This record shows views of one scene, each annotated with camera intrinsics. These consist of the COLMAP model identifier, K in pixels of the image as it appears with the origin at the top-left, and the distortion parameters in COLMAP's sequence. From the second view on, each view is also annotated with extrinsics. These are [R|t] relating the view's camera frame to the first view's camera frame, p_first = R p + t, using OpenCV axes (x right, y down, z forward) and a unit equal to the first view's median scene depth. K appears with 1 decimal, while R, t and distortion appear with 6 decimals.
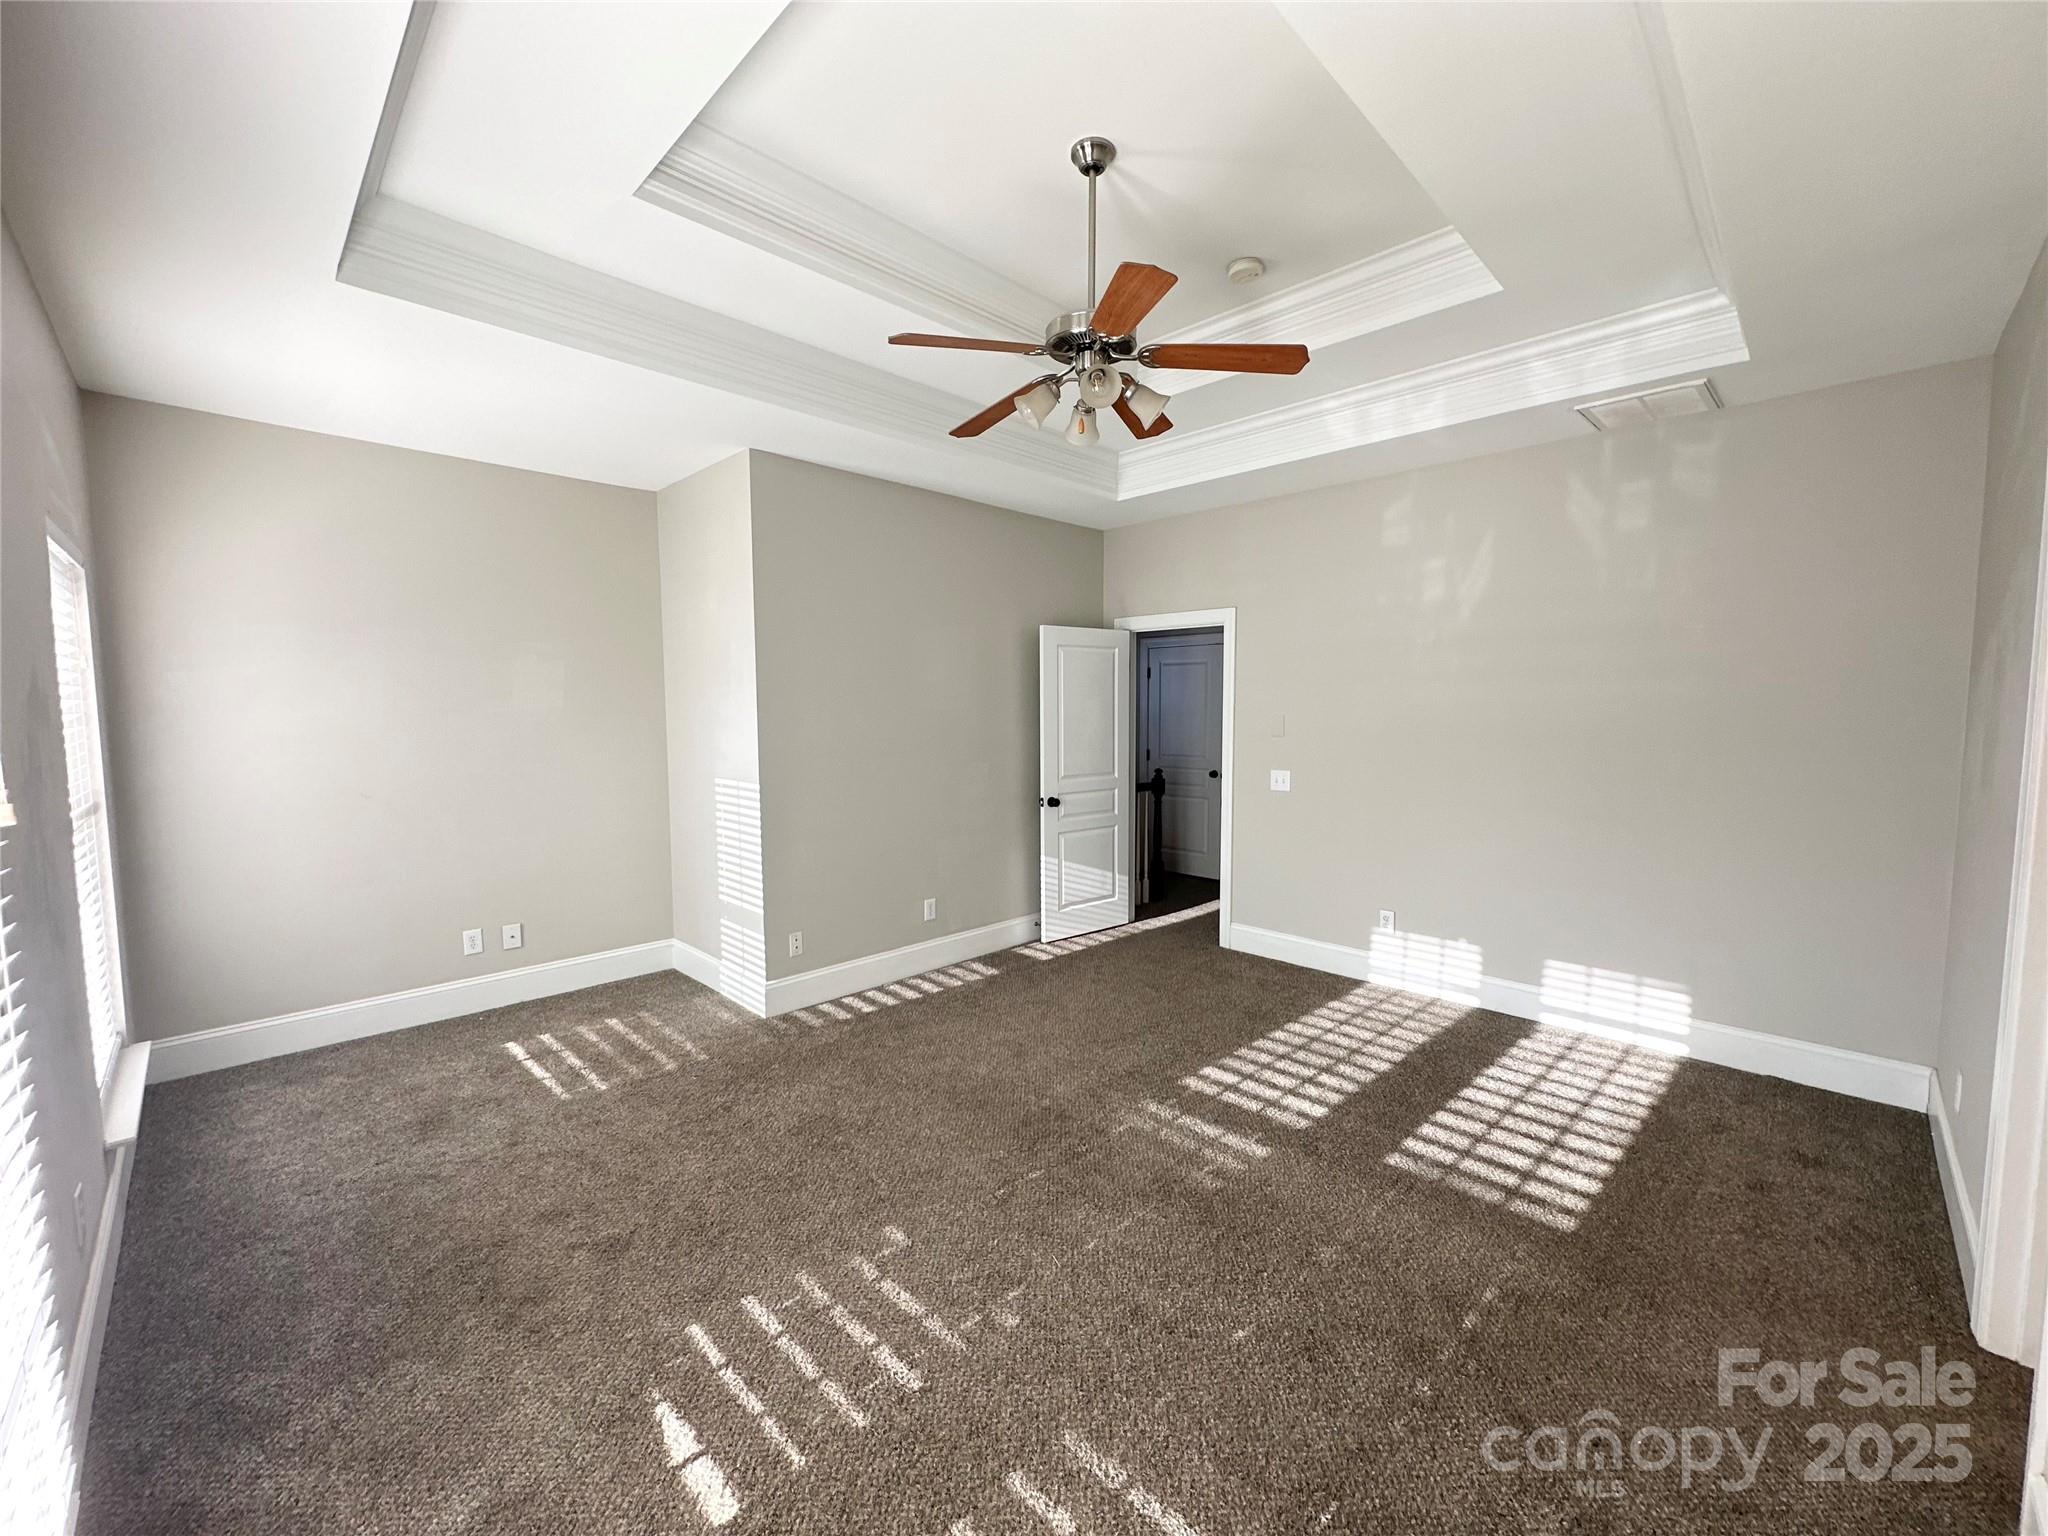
lens RADIAL K [[816.2, 0, 1022.8], [0, 816.2, 766.8], [0, 0, 1]] dist [-0.003109, 0.000165]
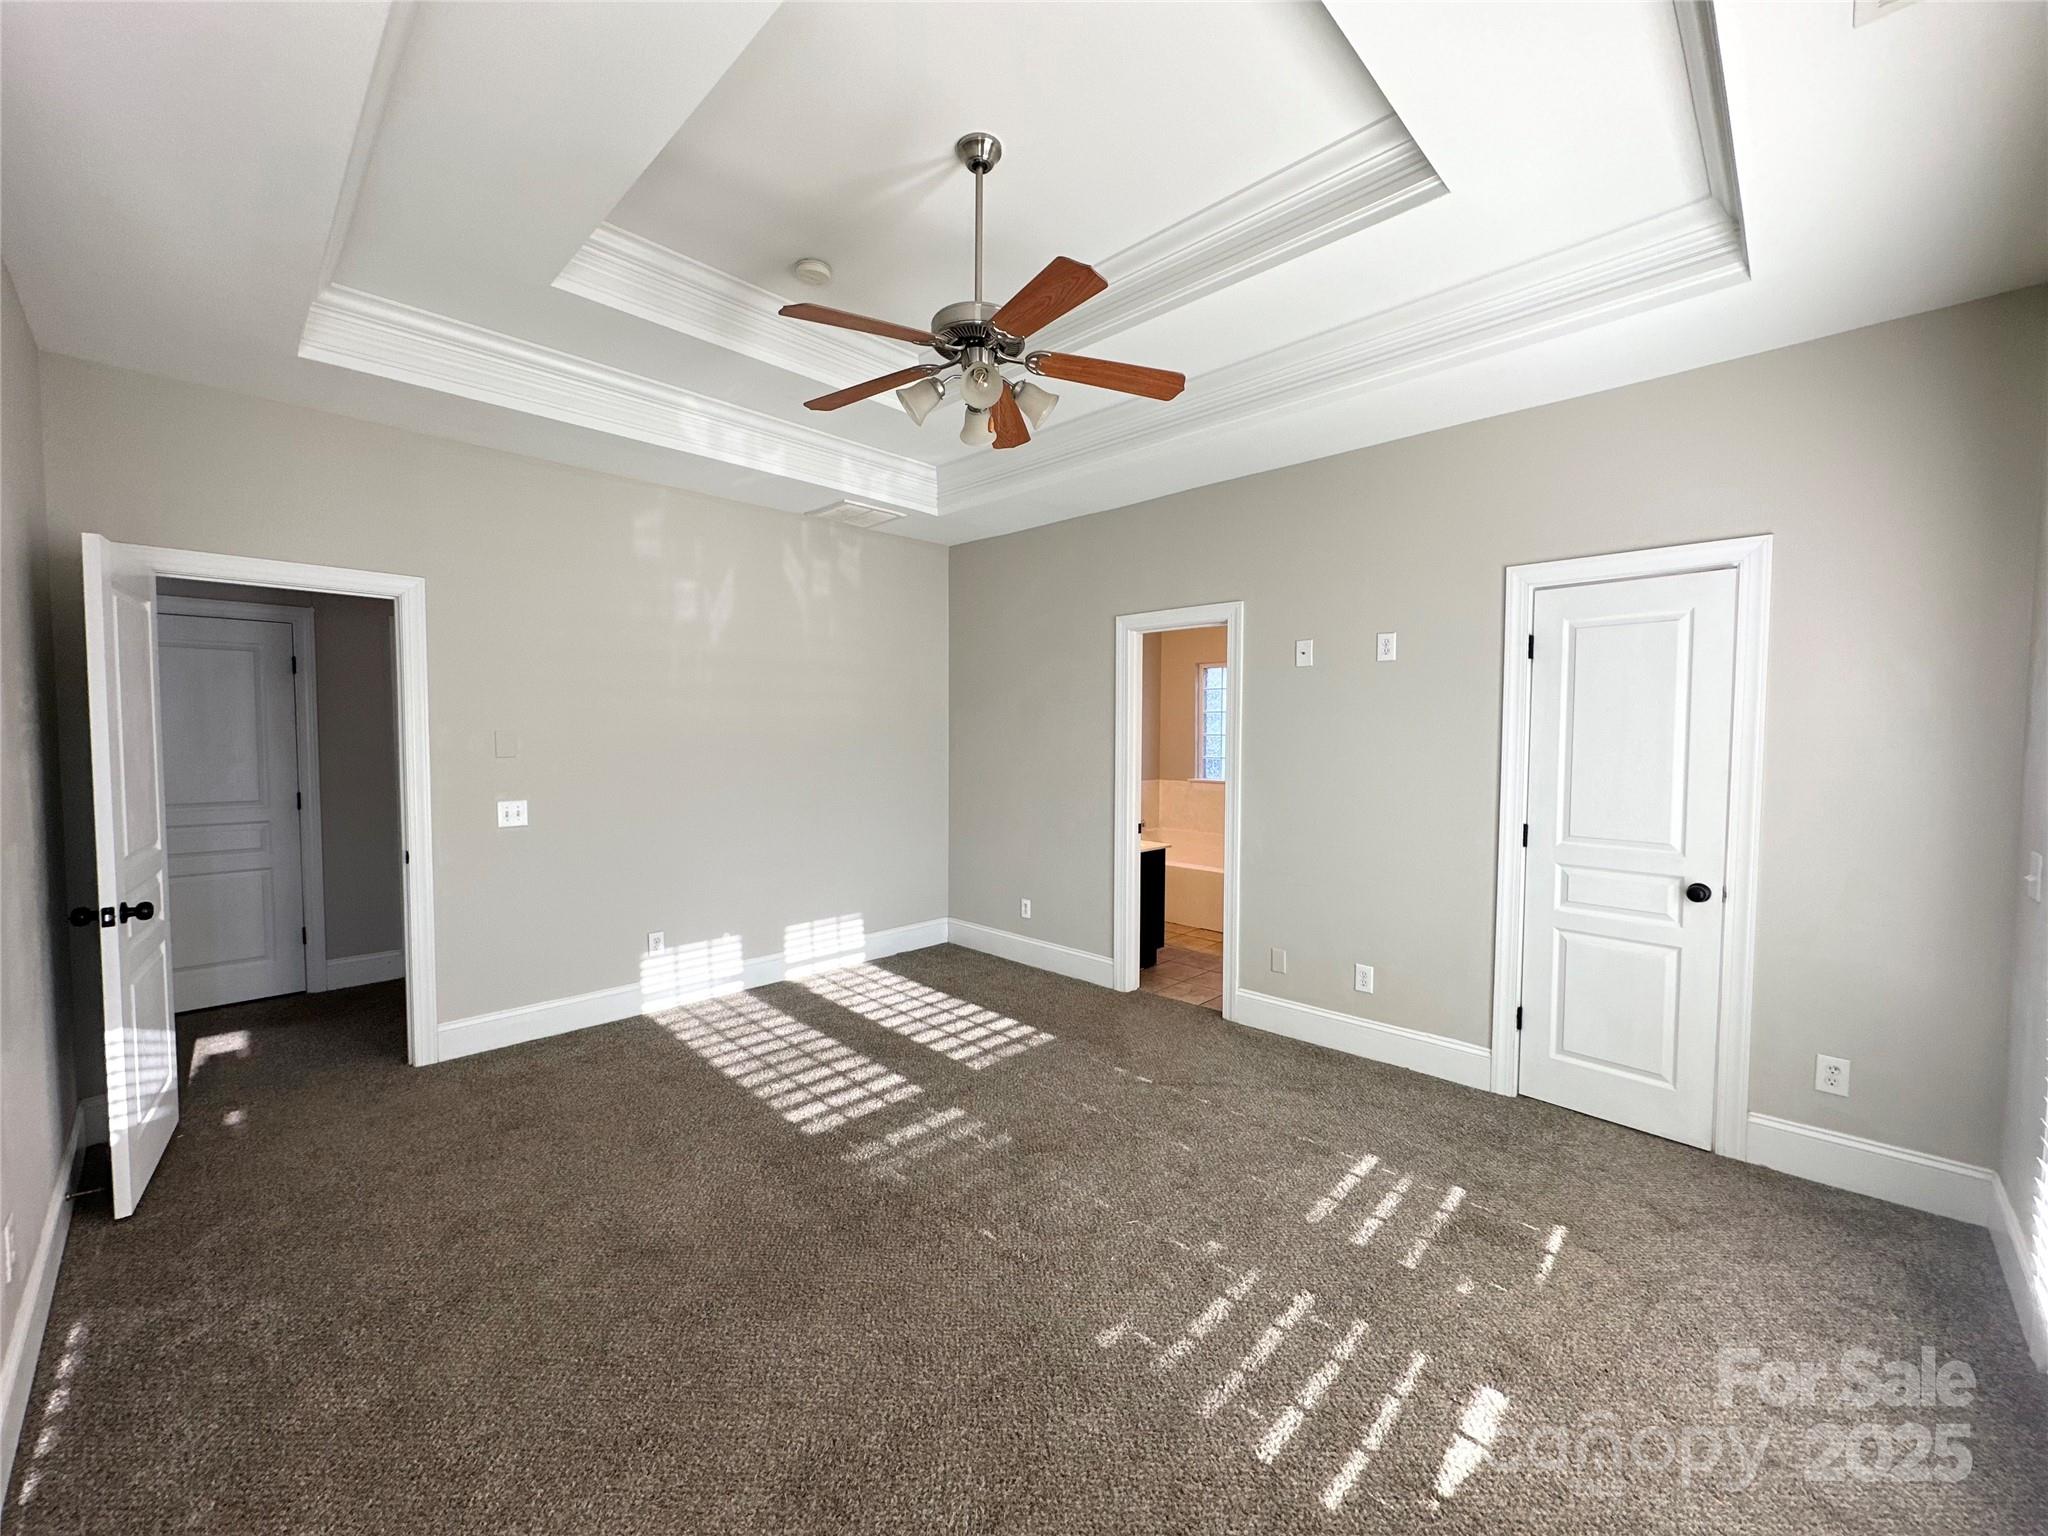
lens RADIAL K [[814.2, 0, 1021.3], [0, 814.2, 767.6], [0, 0, 1]] dist [0.000961, 0.000257]
pose [[-0.014146, -0.040392, 0.999084, -0.633604], [0.071999, 0.996549, 0.041309, -0.032329], [-0.997304, 0.072517, -0.011189, 0.692878]]
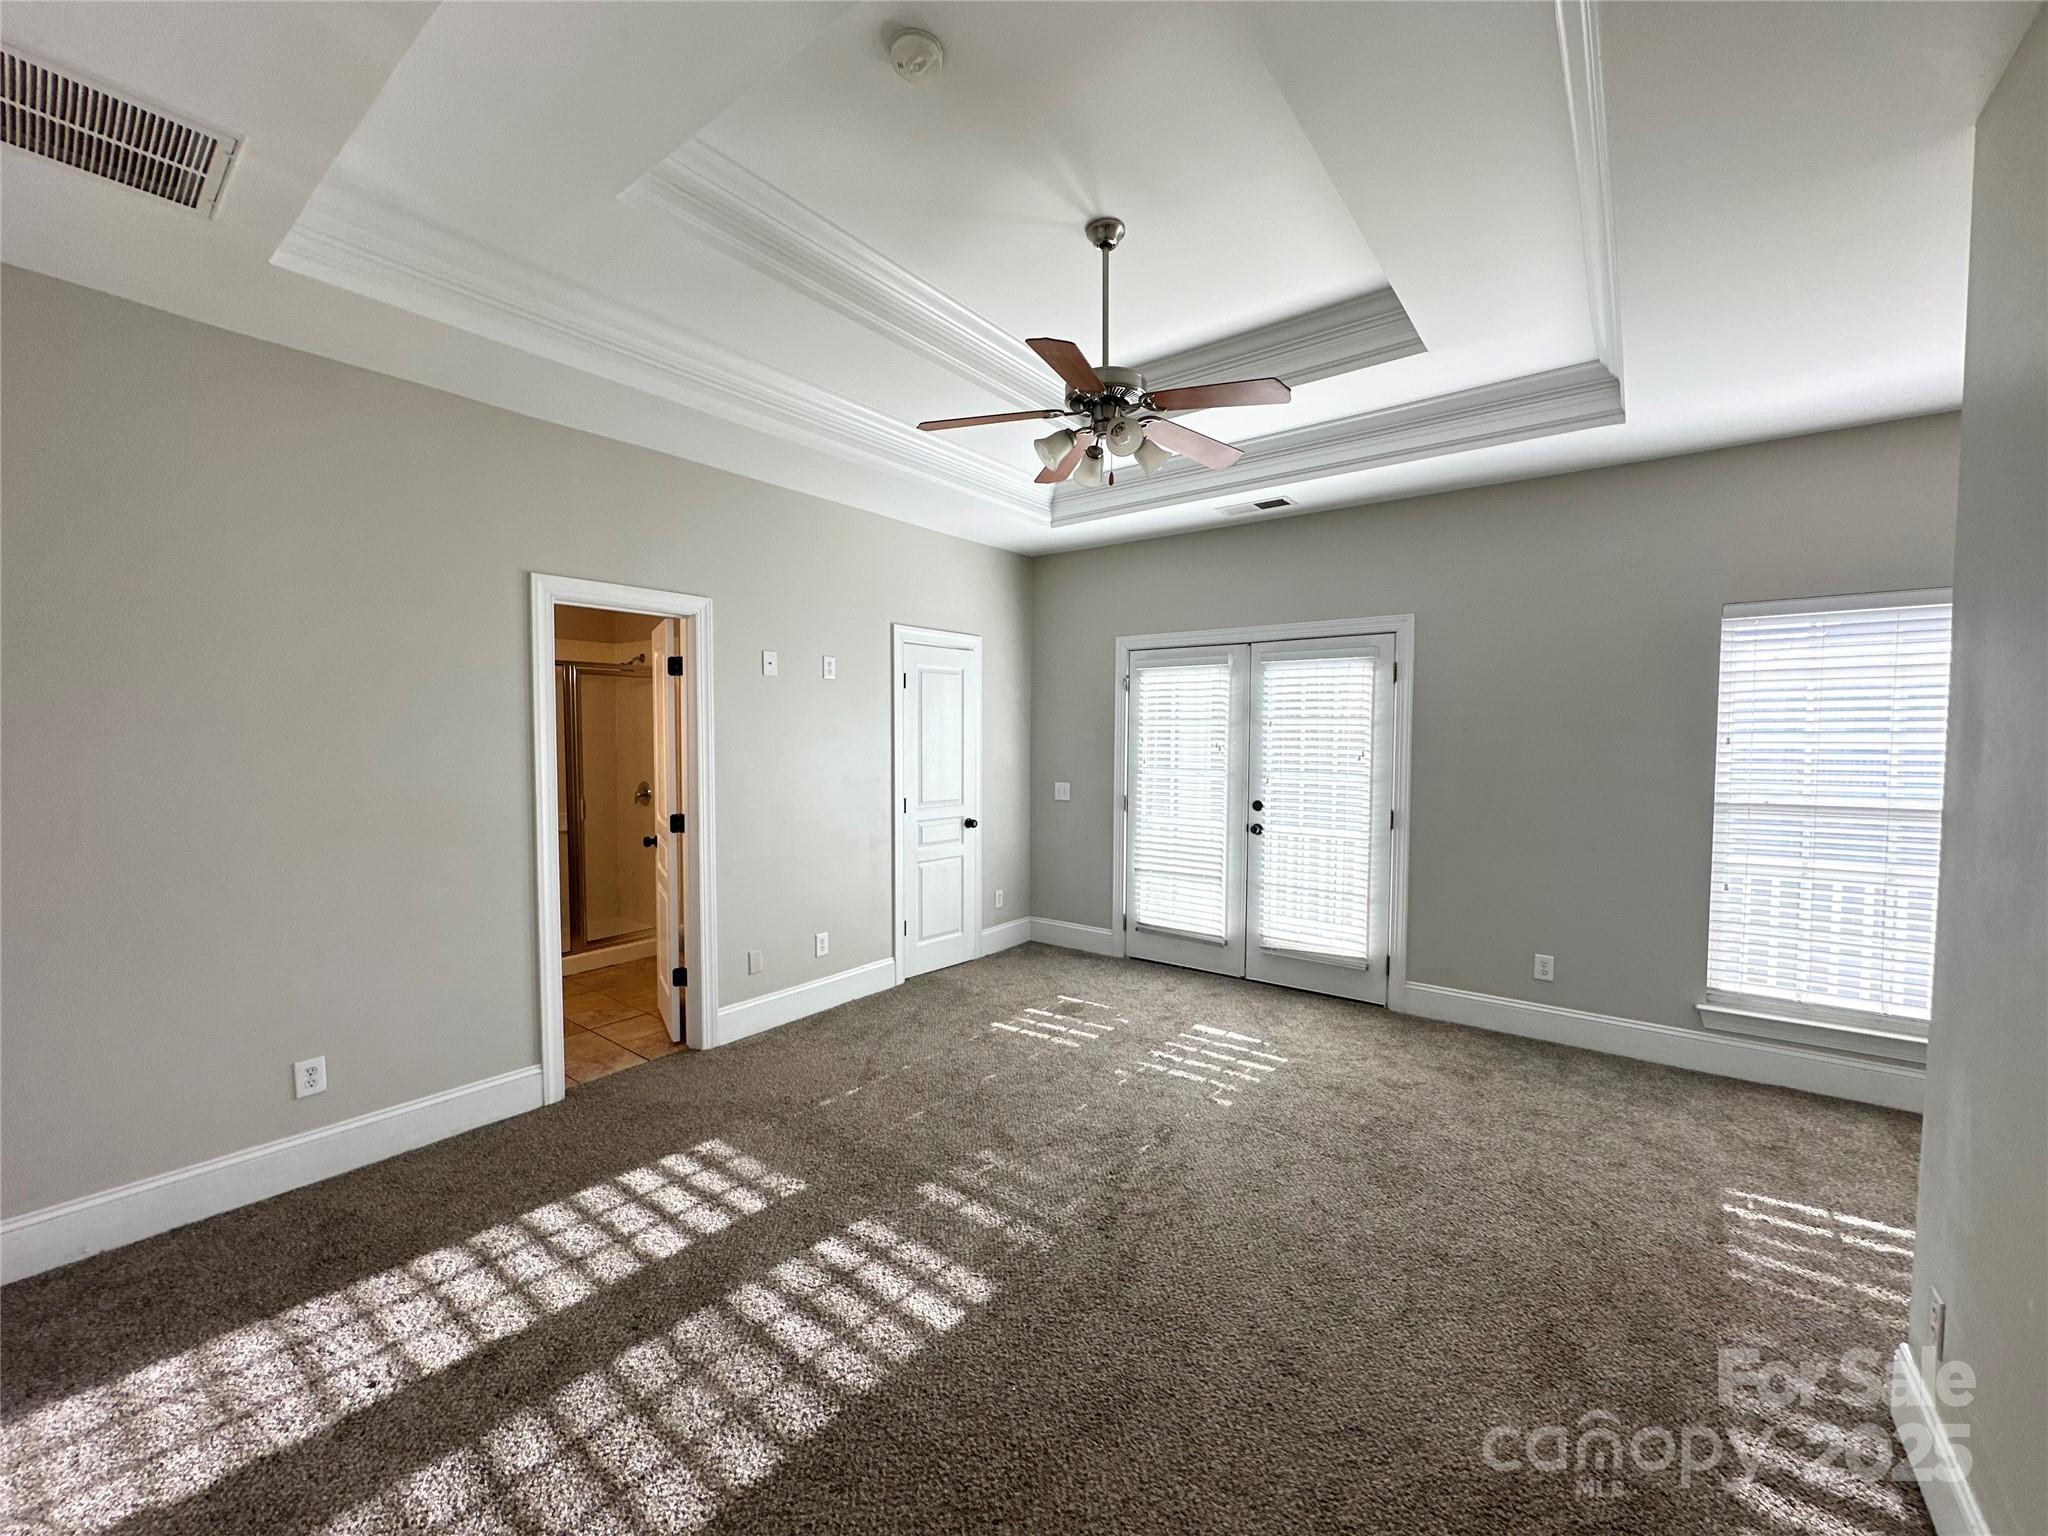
lens RADIAL K [[813.4, 0, 1025.7], [0, 813.4, 768.9], [0, 0, 1]] dist [-0.000498, -0.000131]
pose [[-0.990672, 0.005489, -0.136158, 0.238297], [-0.010682, 0.992986, 0.117752, -0.102422], [0.135849, 0.118108, -0.983664, 1.480859]]
